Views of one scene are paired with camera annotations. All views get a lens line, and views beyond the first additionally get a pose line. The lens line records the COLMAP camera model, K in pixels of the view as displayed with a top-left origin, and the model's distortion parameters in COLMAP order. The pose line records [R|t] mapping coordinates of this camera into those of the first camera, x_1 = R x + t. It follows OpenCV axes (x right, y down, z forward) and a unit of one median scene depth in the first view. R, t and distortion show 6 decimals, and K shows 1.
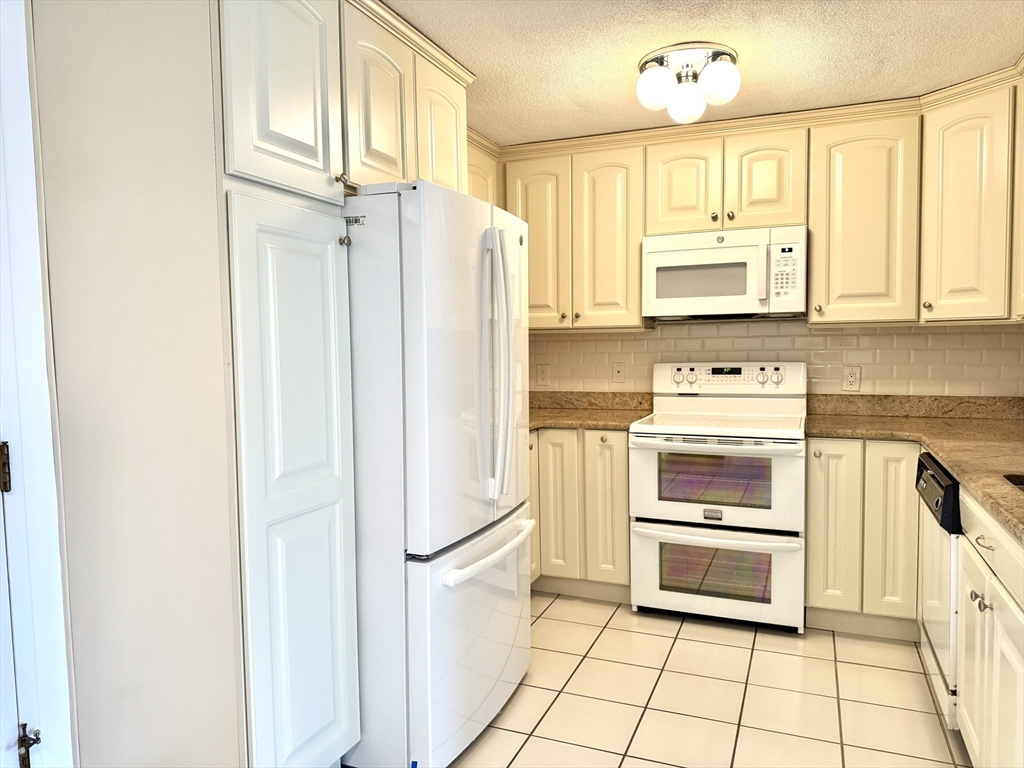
lens RADIAL K [[720.4, 0, 513.1], [0, 720.4, 387.6], [0, 0, 1]] dist [0.076472, -0.095465]
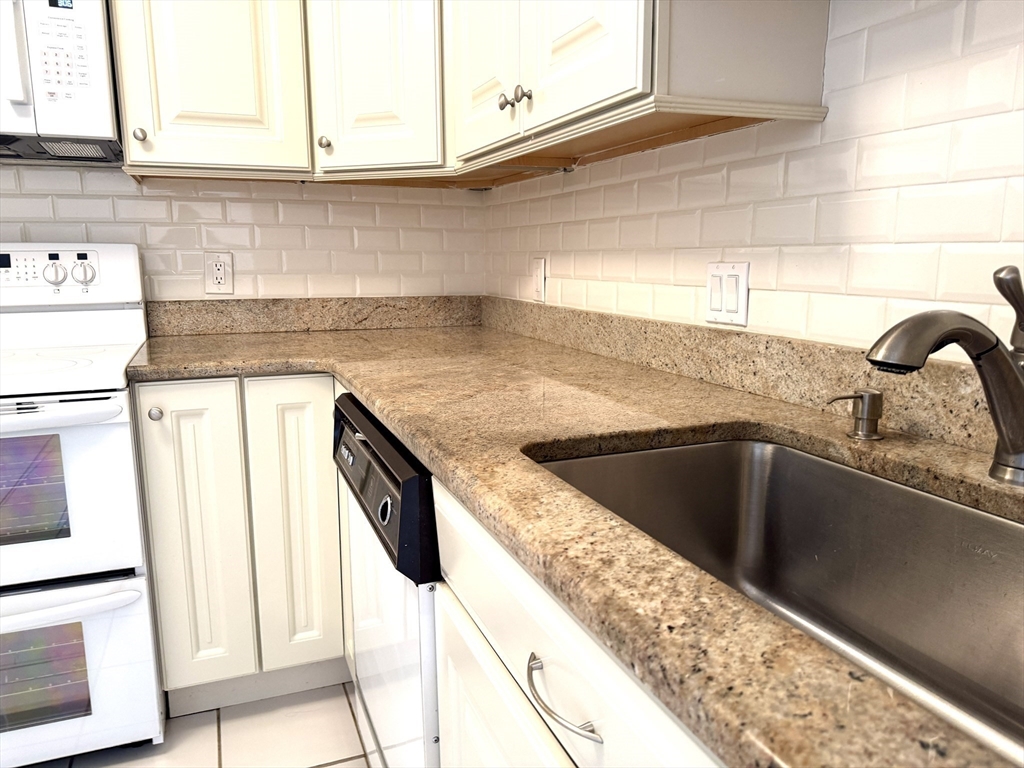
lens RADIAL K [[720.4, 0, 513.1], [0, 720.4, 387.6], [0, 0, 1]] dist [0.076472, -0.095465]
pose [[0.713828, -0.112277, 0.691262, 0.225395], [0.038211, 0.991839, 0.121640, 0.018594], [-0.699278, -0.060416, 0.712292, 0.423629]]
